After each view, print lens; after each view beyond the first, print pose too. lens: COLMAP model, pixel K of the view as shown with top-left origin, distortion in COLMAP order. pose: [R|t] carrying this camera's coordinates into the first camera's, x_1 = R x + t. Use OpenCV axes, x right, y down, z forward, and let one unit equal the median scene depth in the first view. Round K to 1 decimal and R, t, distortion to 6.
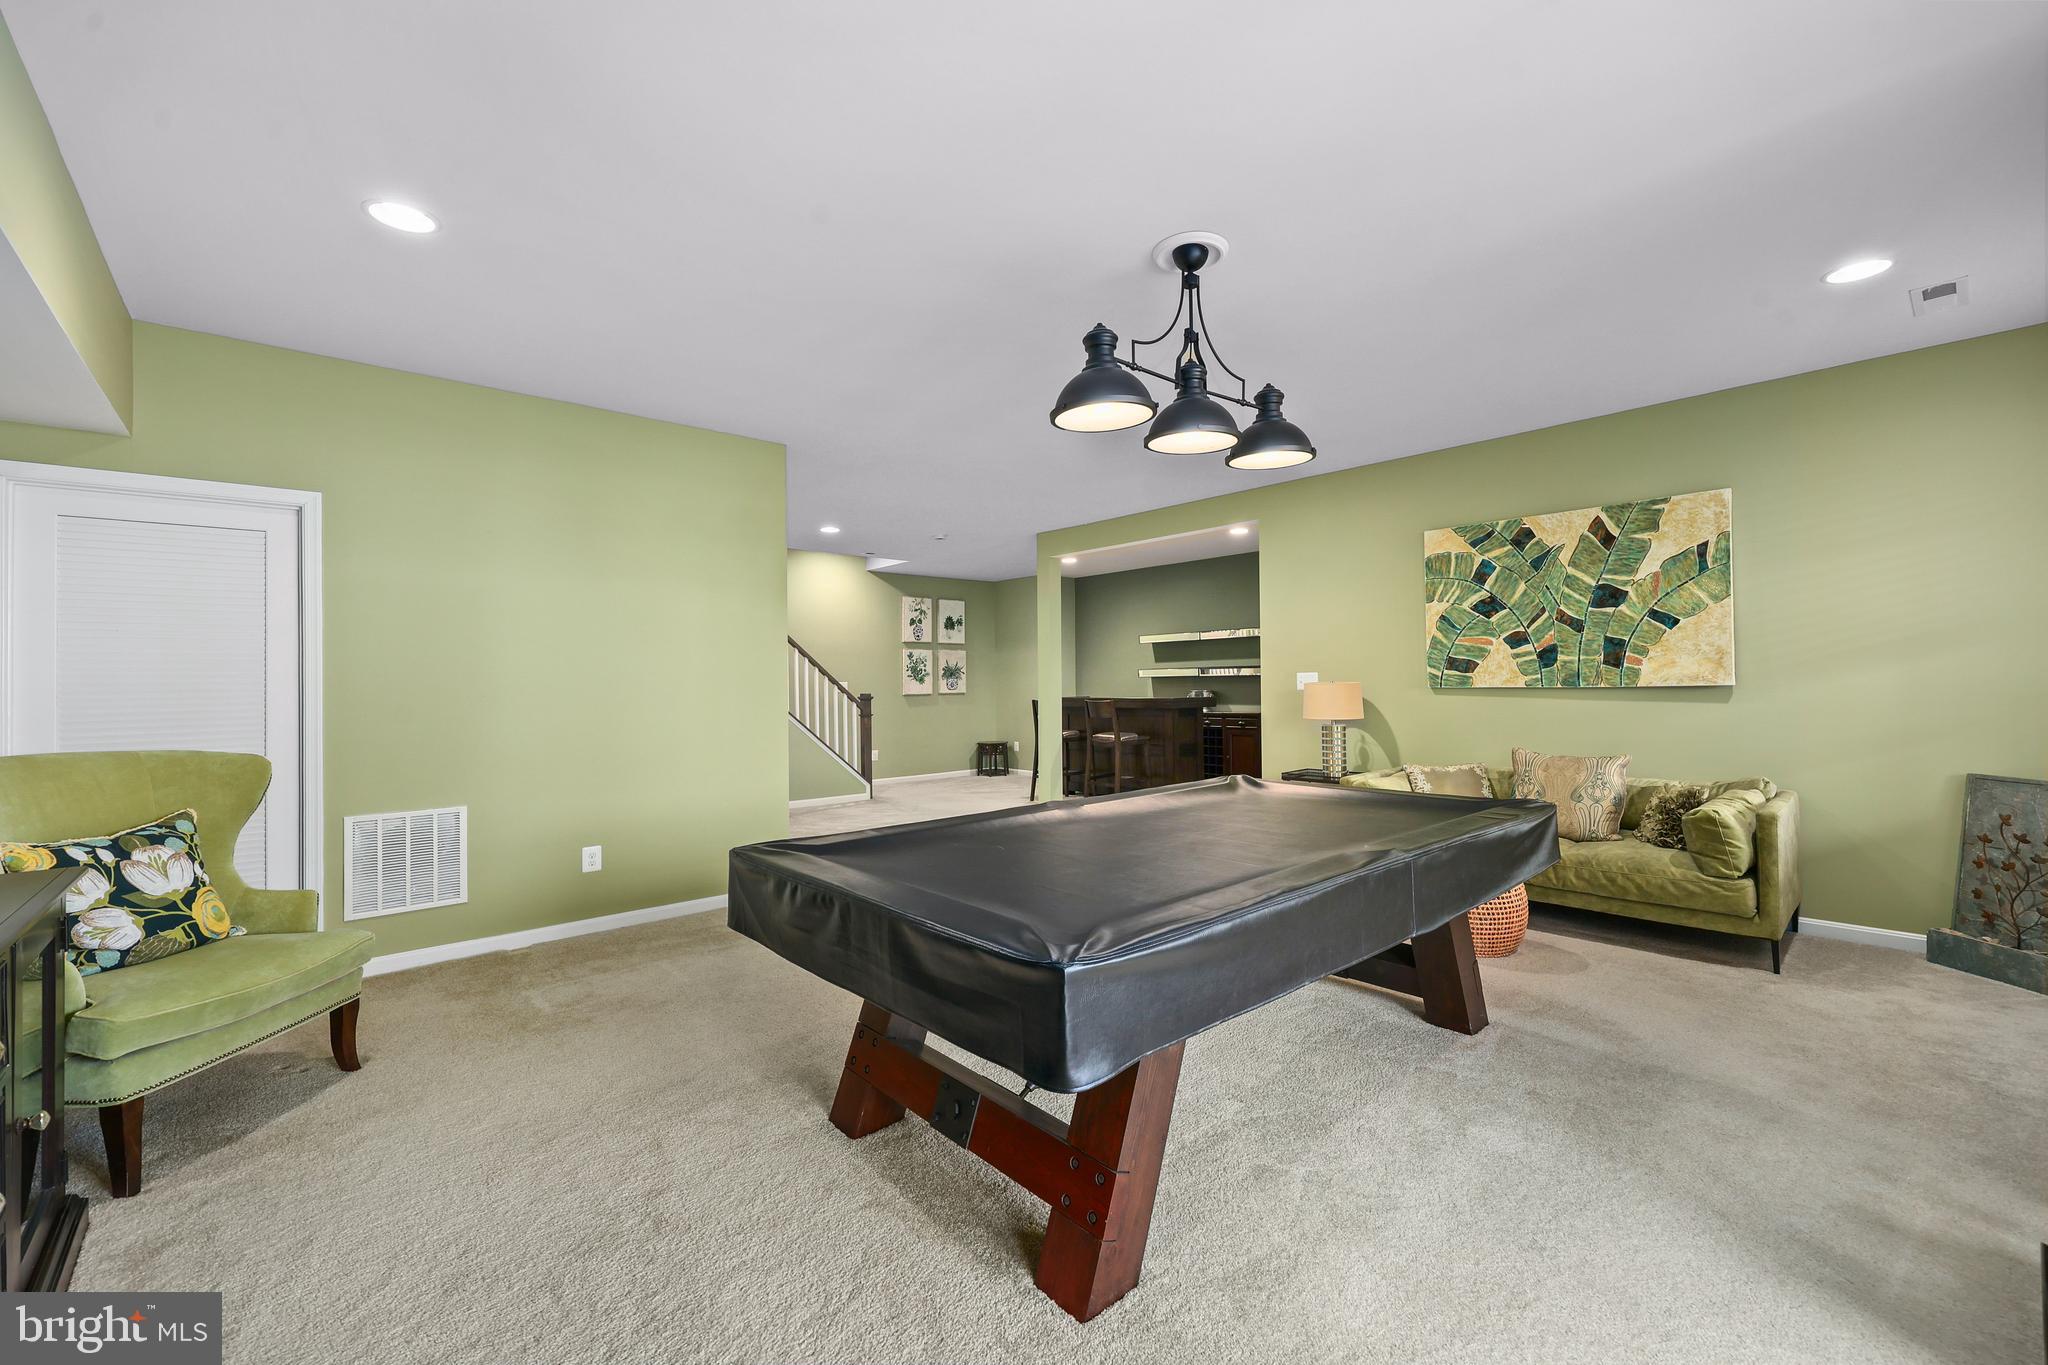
lens RADIAL K [[839.8, 0, 1009.1], [0, 839.8, 678.1], [0, 0, 1]] dist [0.002595, 0.002488]
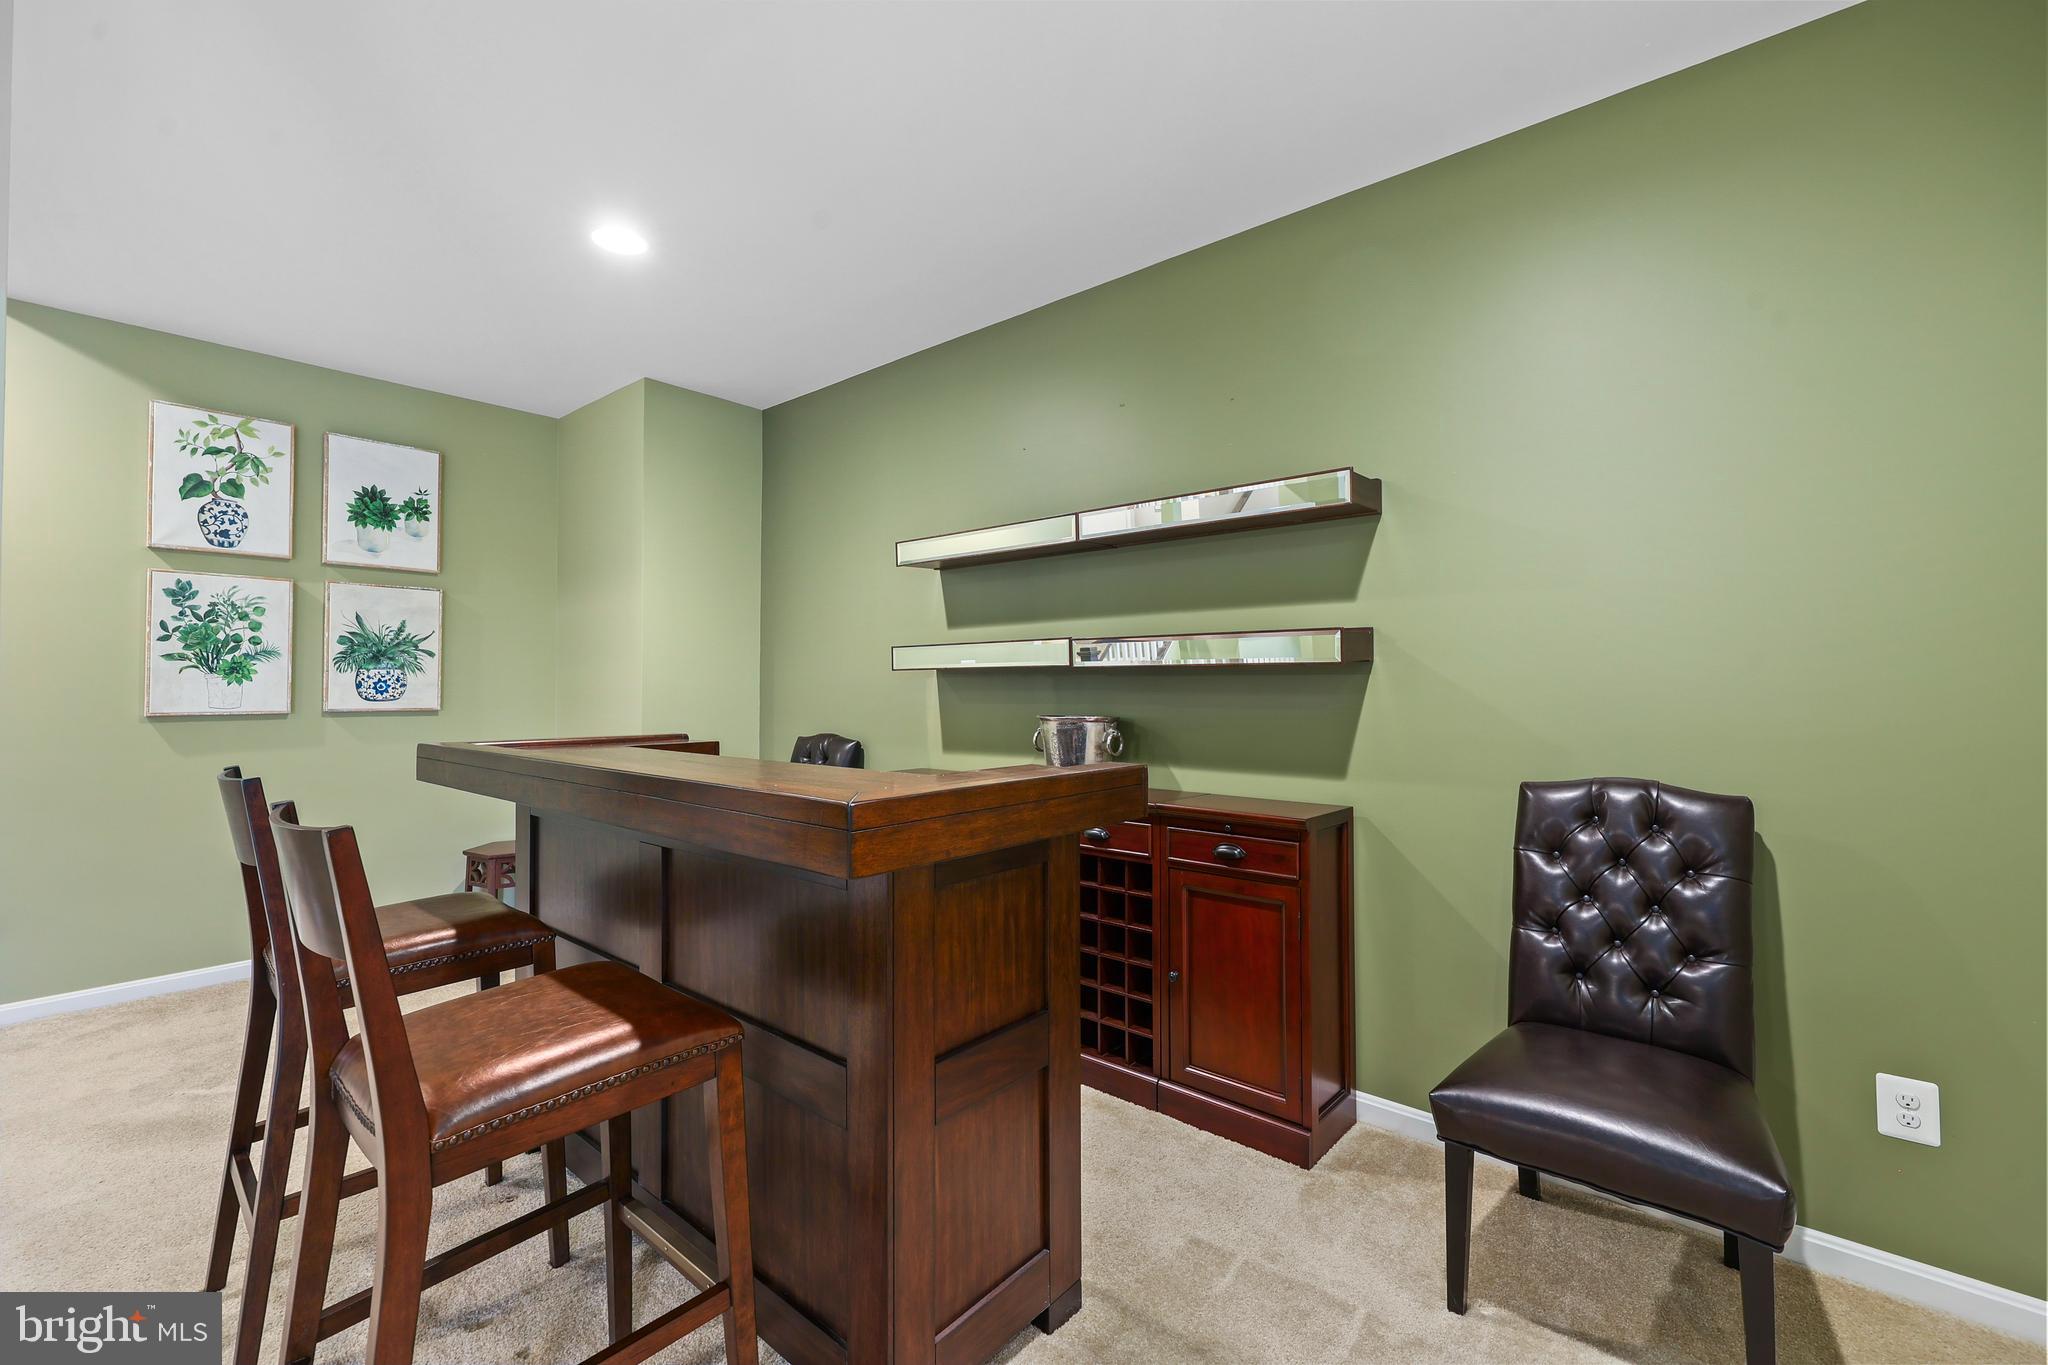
lens RADIAL K [[839.8, 0, 1031.6], [0, 839.8, 682.2], [0, 0, 1]] dist [0.002595, 0.002488]
pose [[0.988826, 0.012265, 0.148570, 0.149628], [-0.011692, 0.999920, -0.004733, 0.005042], [-0.148616, 0.002943, 0.988891, 0.629648]]
